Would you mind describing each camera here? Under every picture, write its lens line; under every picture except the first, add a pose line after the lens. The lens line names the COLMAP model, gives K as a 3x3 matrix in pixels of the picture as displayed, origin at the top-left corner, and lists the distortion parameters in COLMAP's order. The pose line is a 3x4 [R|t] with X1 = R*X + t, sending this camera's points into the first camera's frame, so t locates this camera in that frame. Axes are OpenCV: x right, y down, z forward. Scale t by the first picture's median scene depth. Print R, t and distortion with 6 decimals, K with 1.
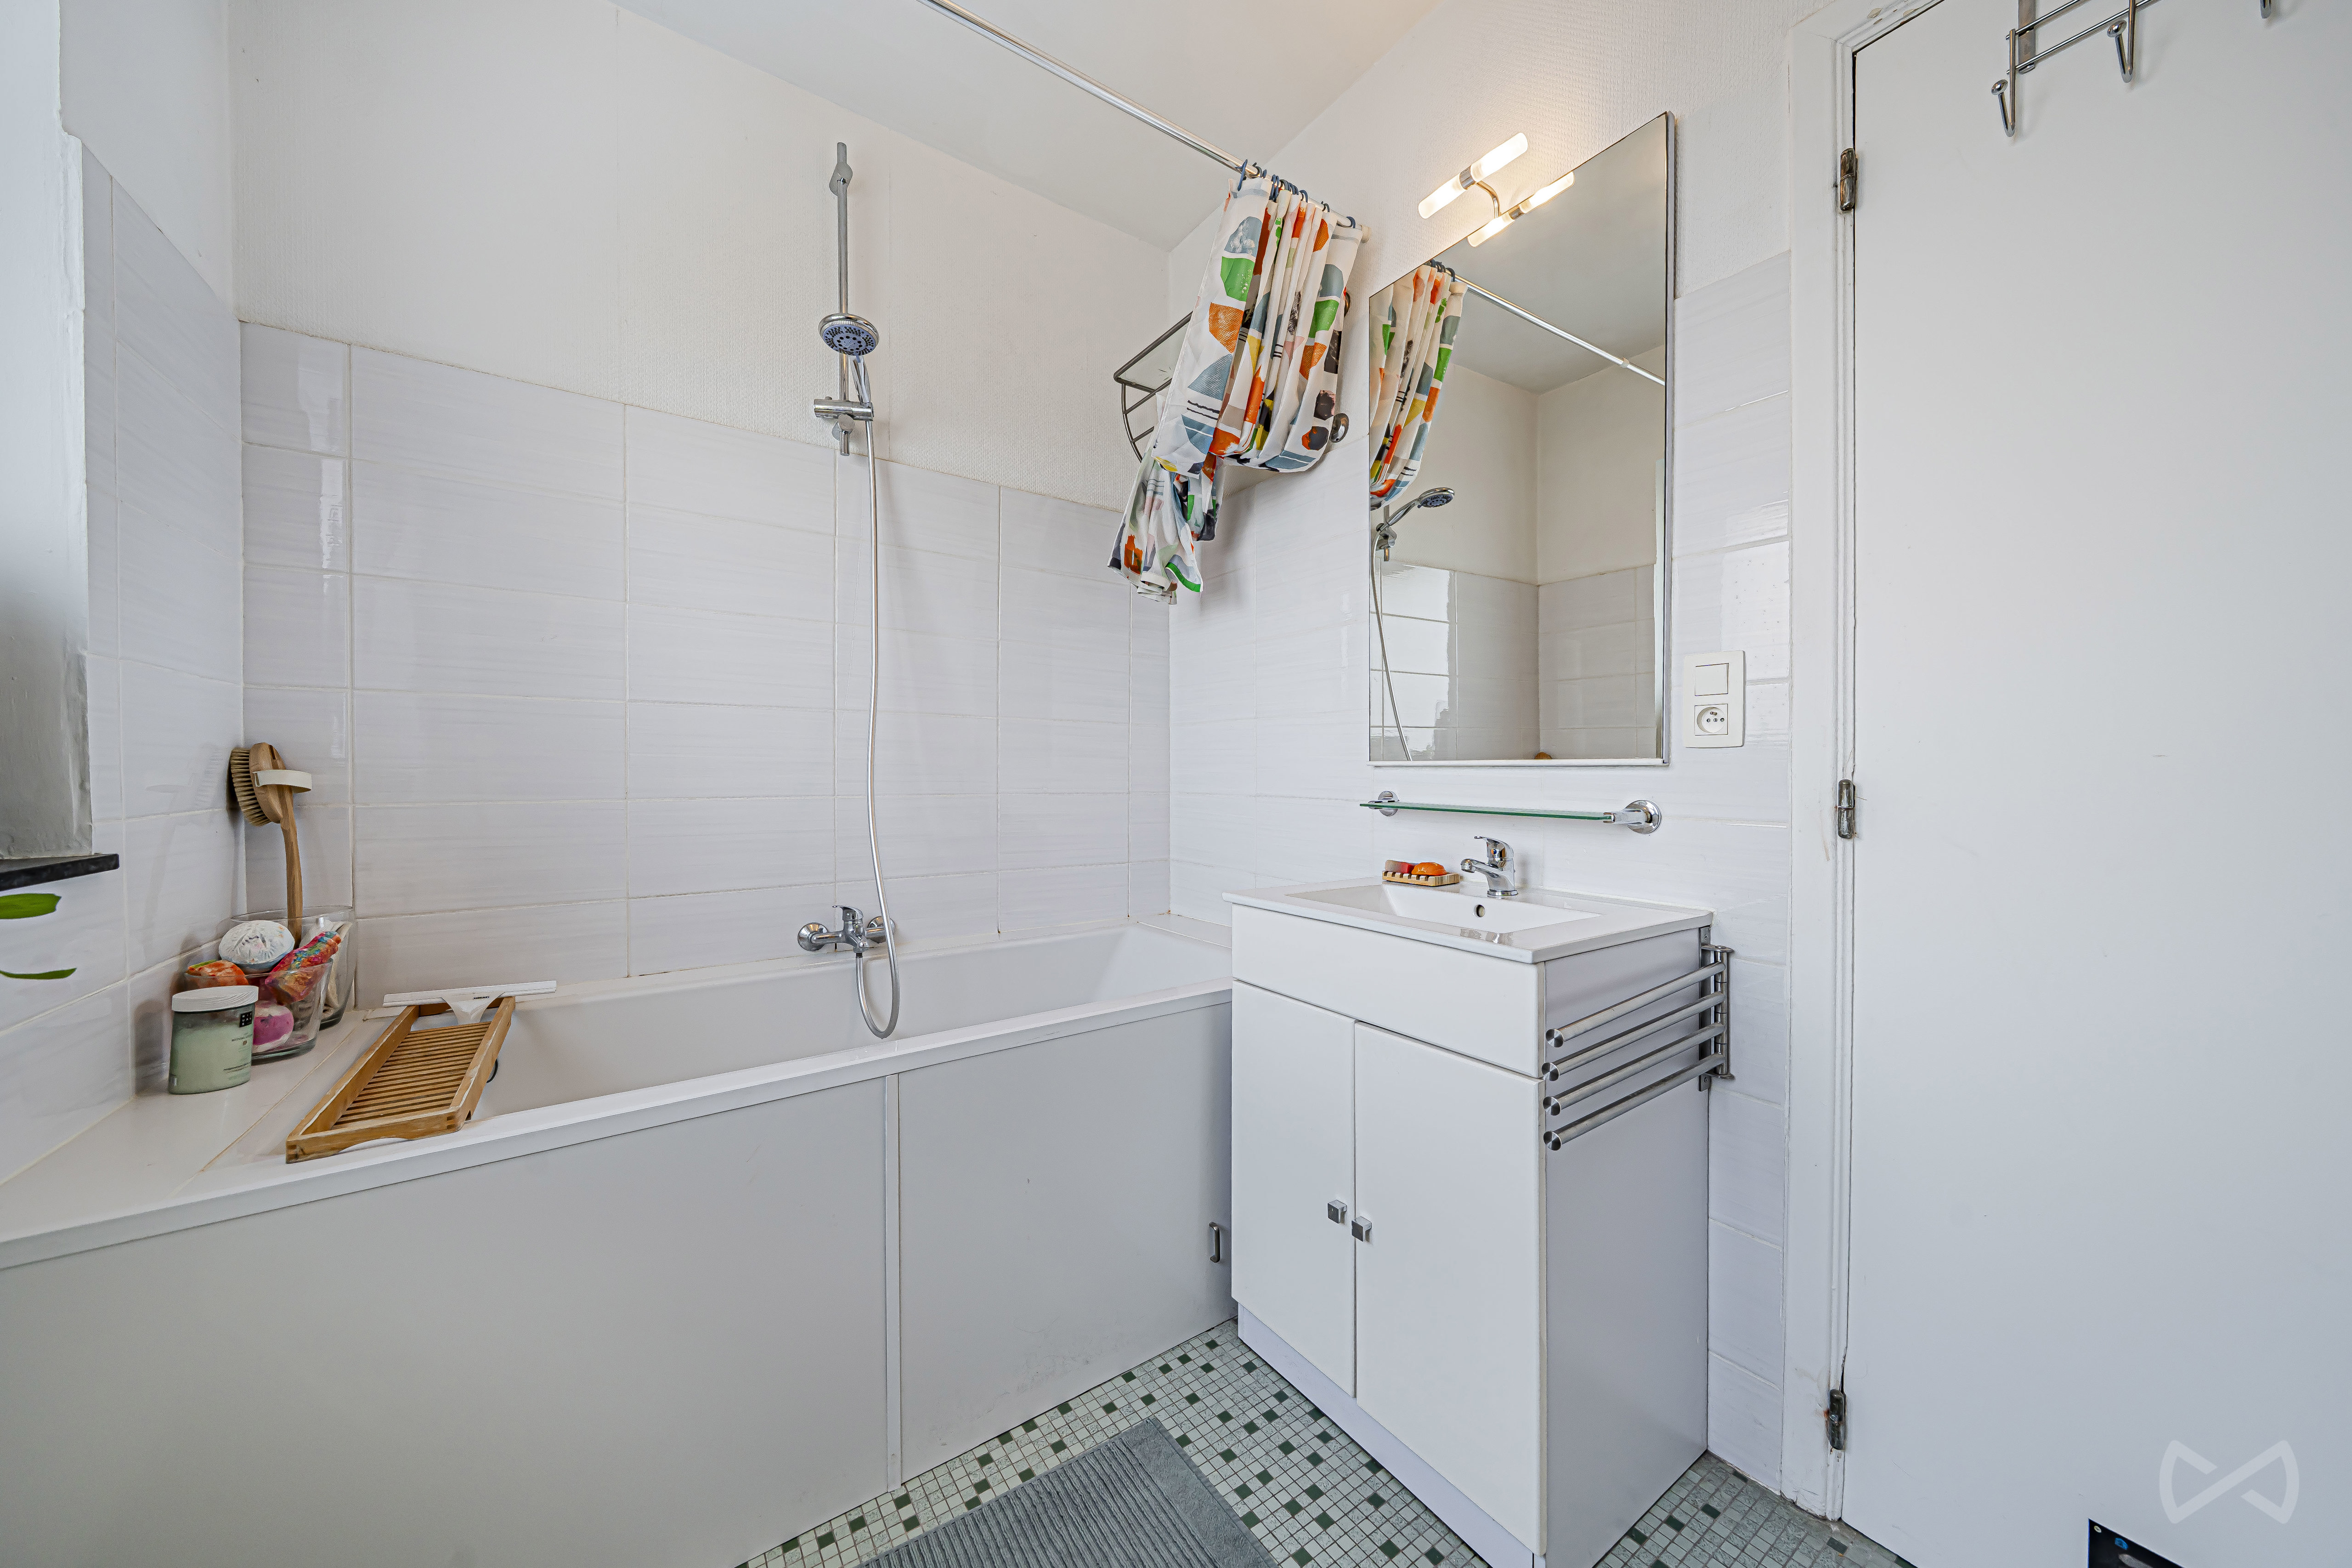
lens RADIAL K [[823.1, 0, 1177.4], [0, 823.1, 780.1], [0, 0, 1]] dist [0.000188, -0.003728]
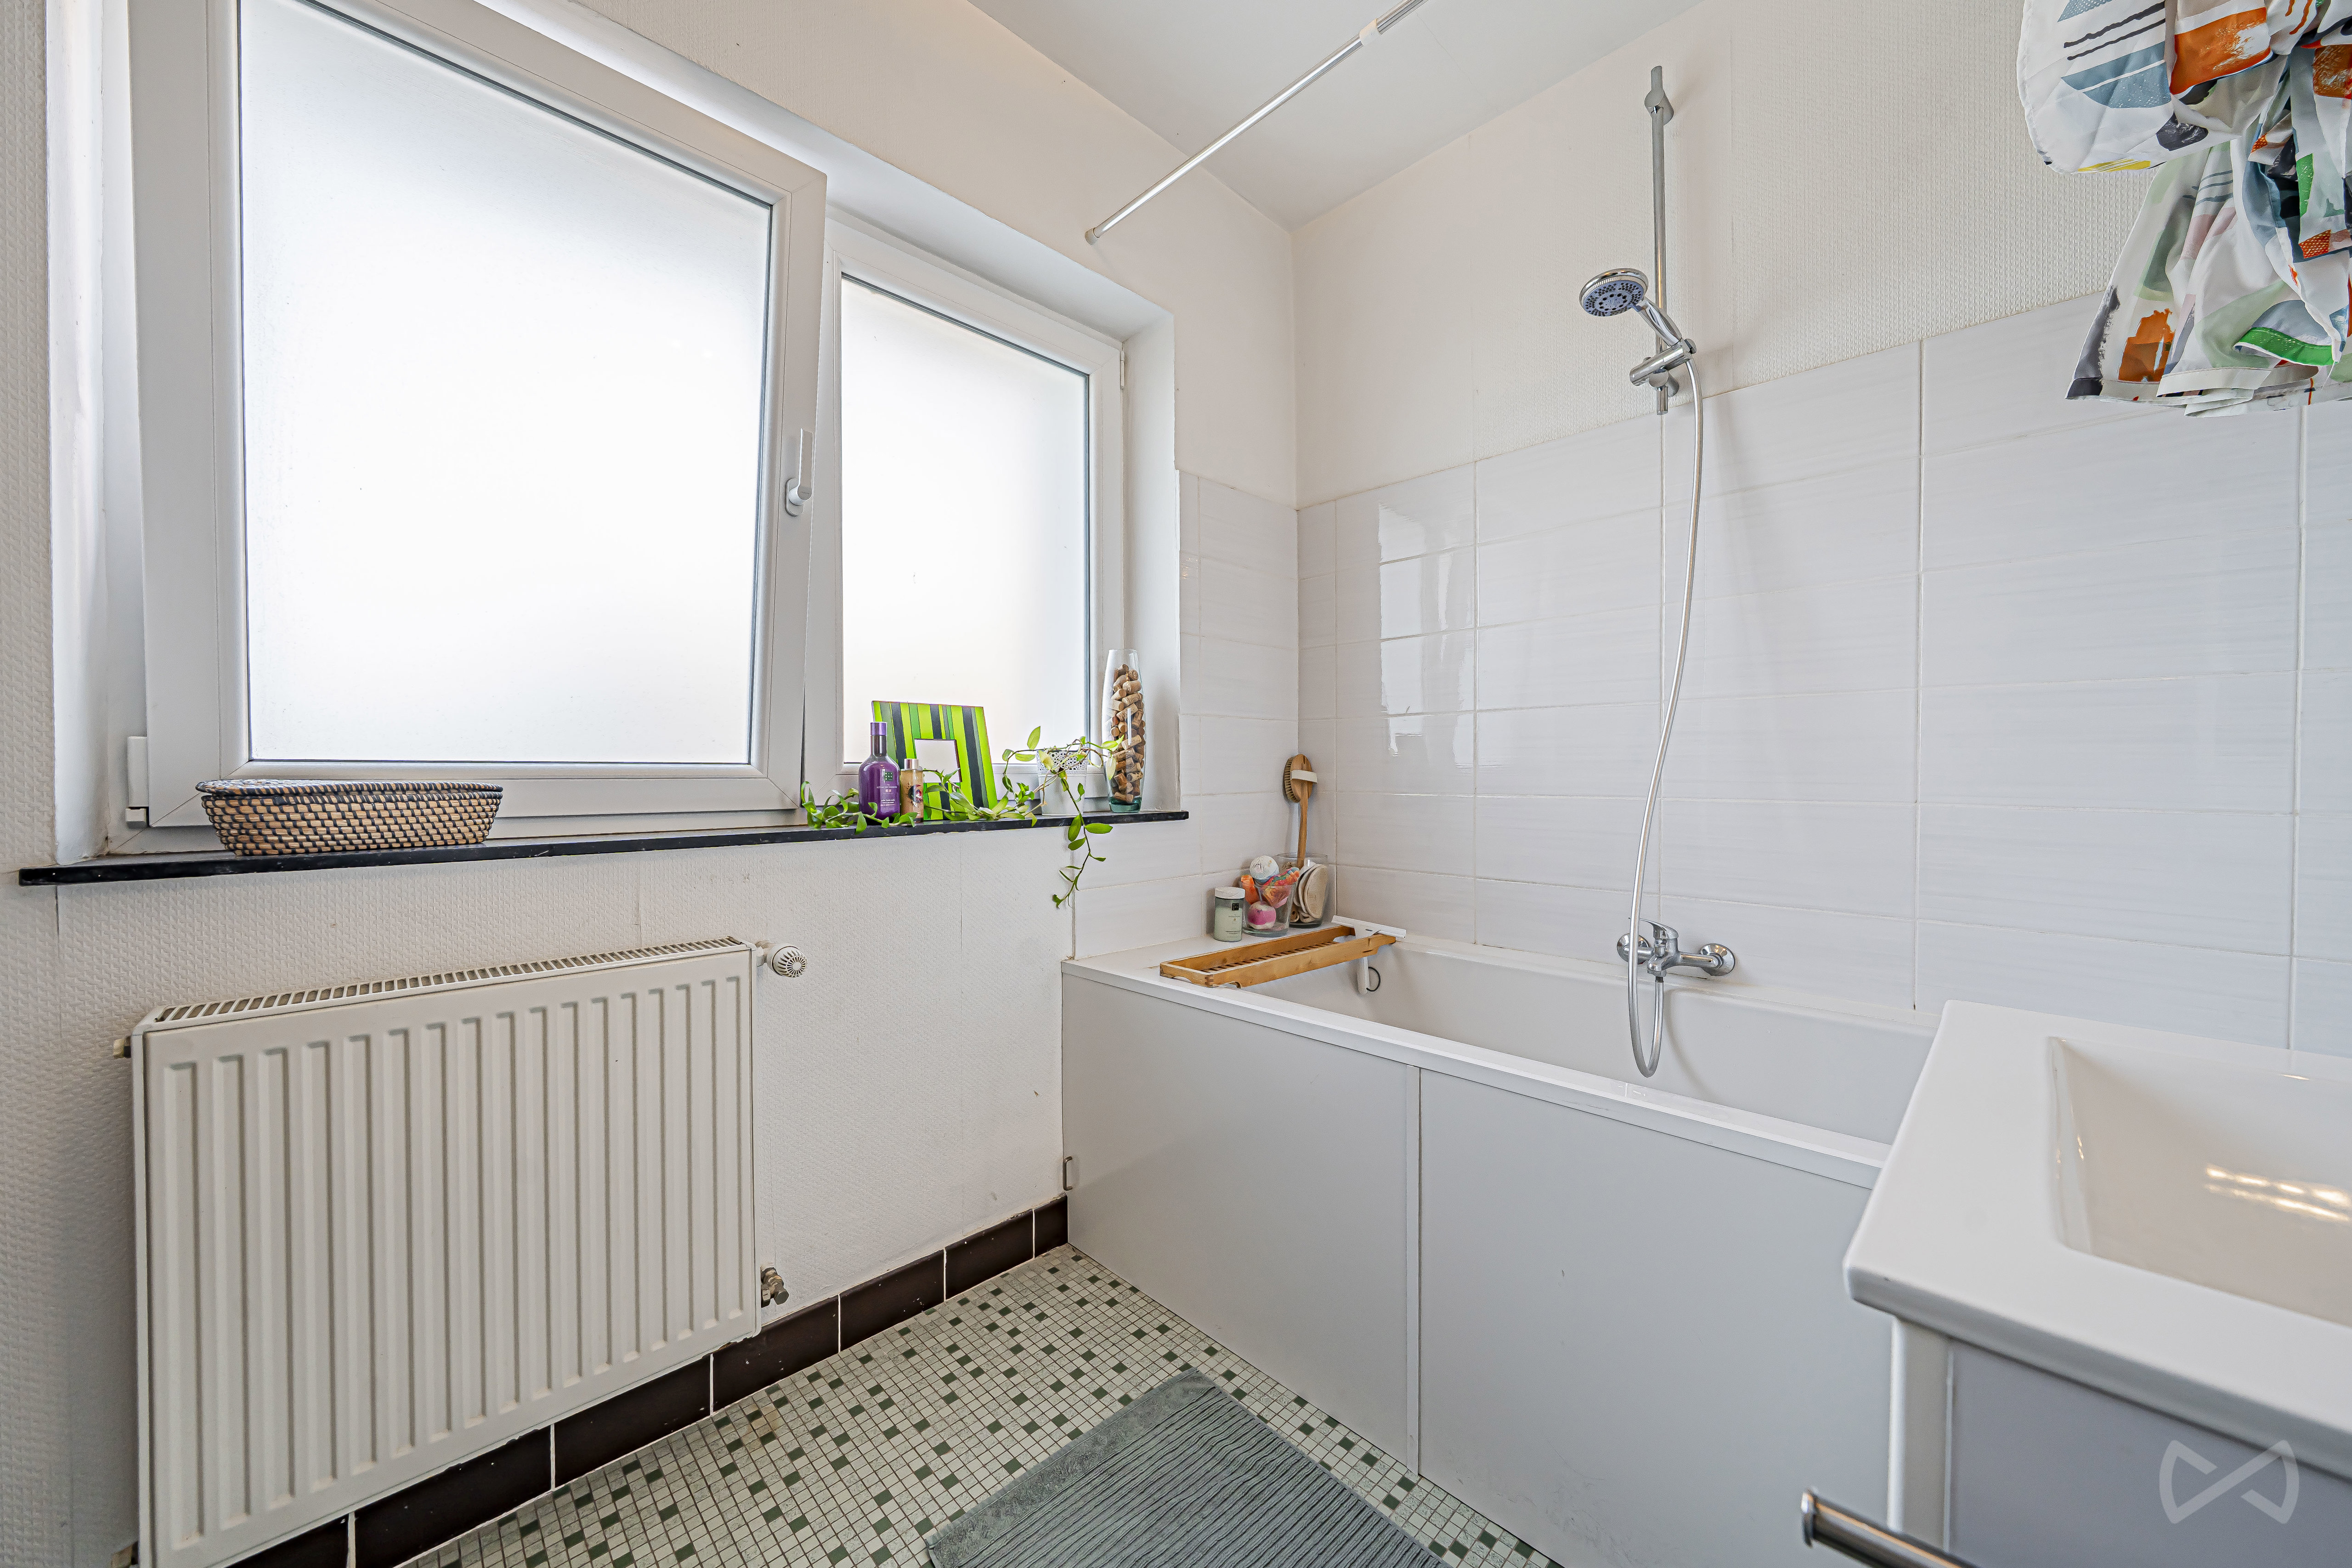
lens RADIAL K [[823.1, 0, 1177.4], [0, 823.1, 780.1], [0, 0, 1]] dist [0.000188, -0.003728]
pose [[0.159972, 0.008972, -0.987081, 0.583263], [-0.008186, 0.999936, 0.007762, -0.003846], [0.987088, 0.006839, 0.160036, 0.515240]]
